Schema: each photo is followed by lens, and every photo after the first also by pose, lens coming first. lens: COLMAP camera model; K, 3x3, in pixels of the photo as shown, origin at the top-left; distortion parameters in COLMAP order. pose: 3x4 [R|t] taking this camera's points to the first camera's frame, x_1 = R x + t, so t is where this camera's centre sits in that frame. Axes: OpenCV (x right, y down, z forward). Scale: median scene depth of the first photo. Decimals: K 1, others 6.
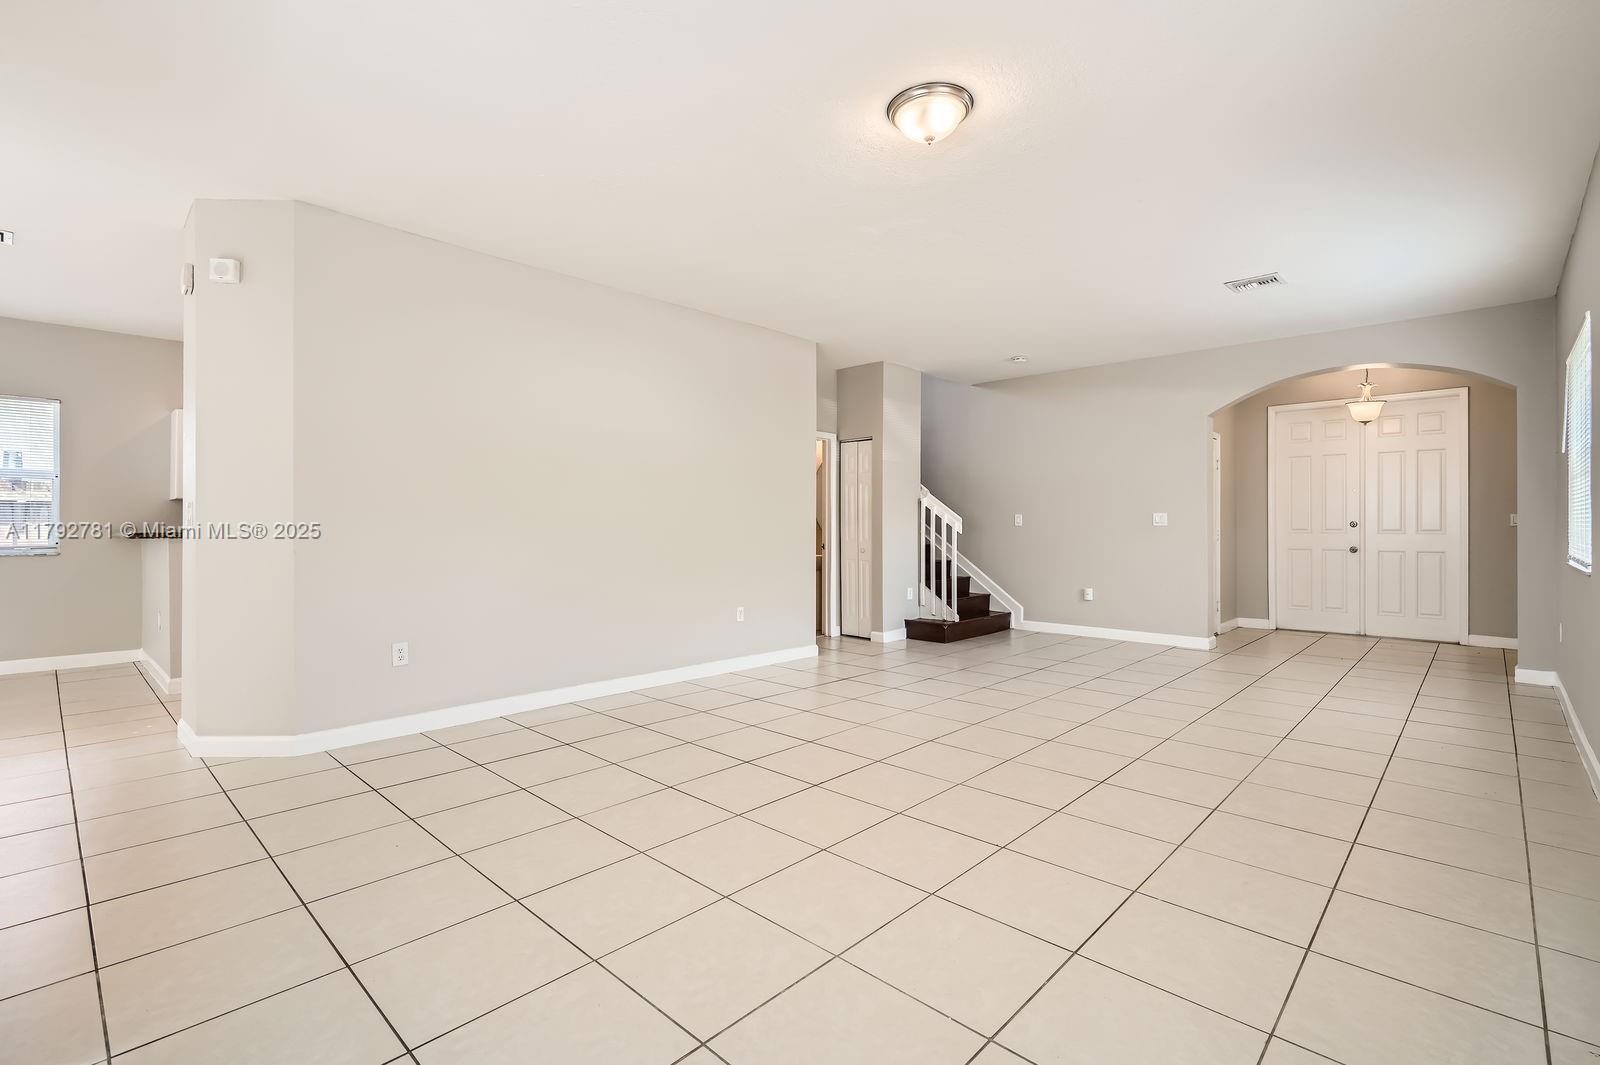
lens RADIAL K [[728.5, 0, 814.5], [0, 728.5, 531.2], [0, 0, 1]] dist [0.005621, 0.000633]
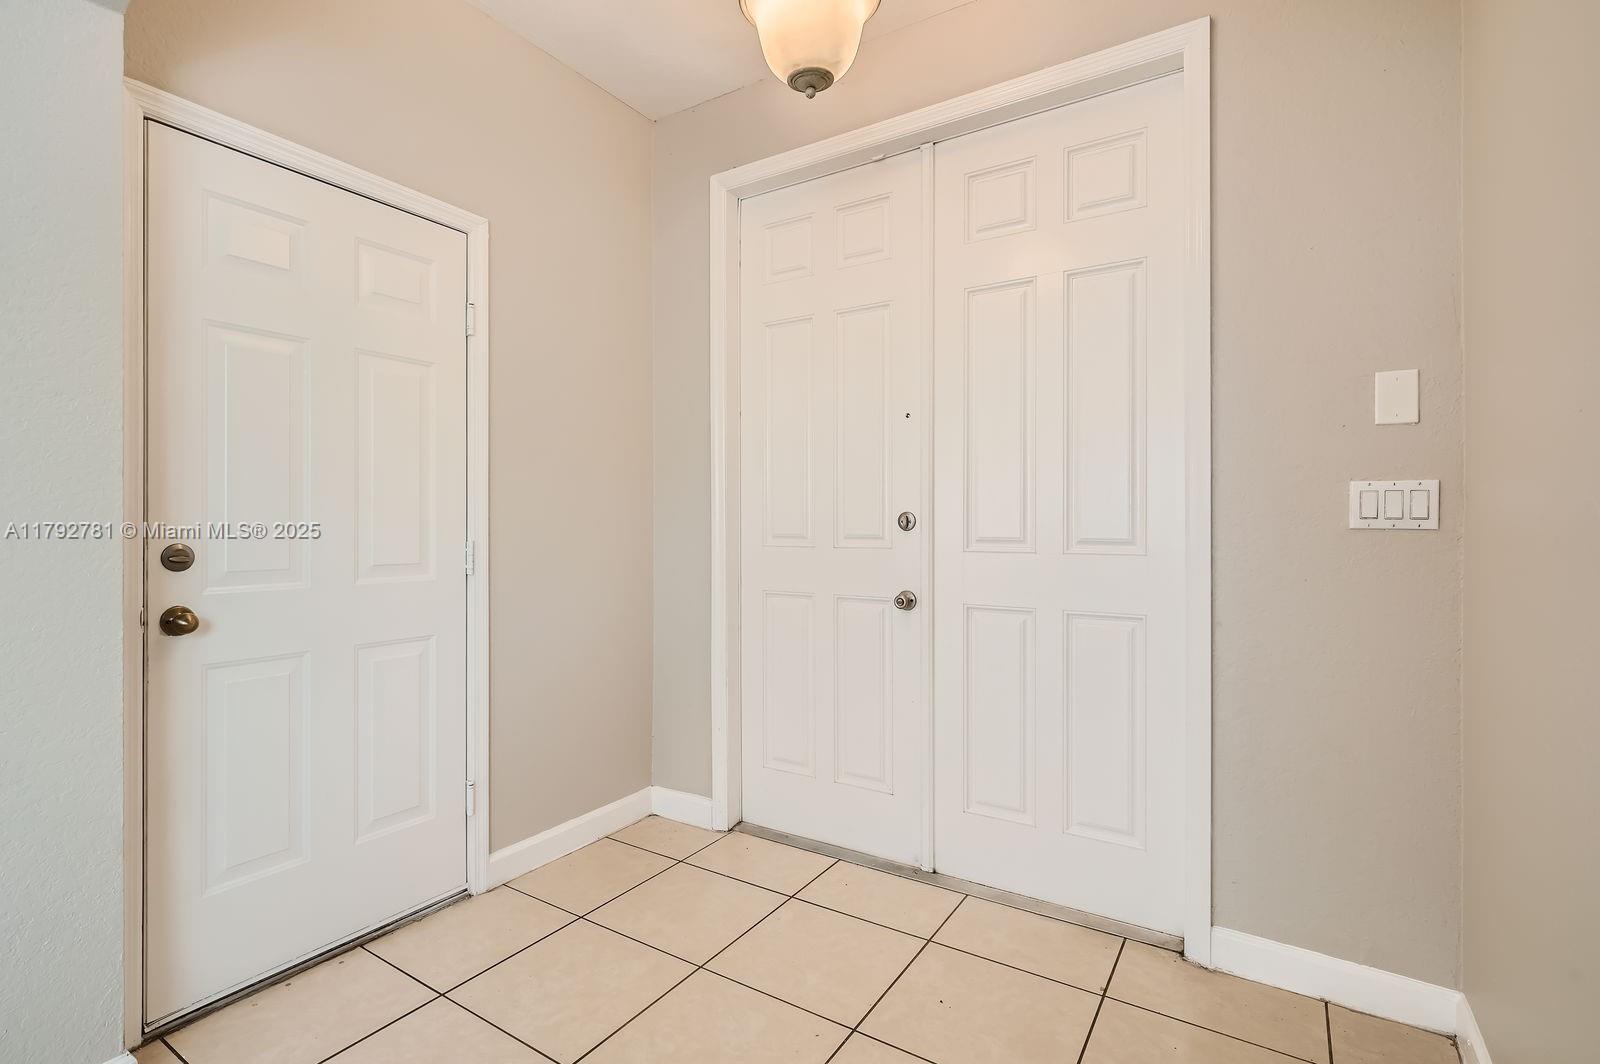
lens RADIAL K [[728.5, 0, 786.6], [0, 728.5, 536.5], [0, 0, 1]] dist [0.005621, 0.000633]
pose [[0.988832, 0.003751, 0.148984, 0.634682], [-0.003721, 0.999993, -0.000476, -0.002744], [-0.148985, -0.000083, 0.988839, 0.687477]]
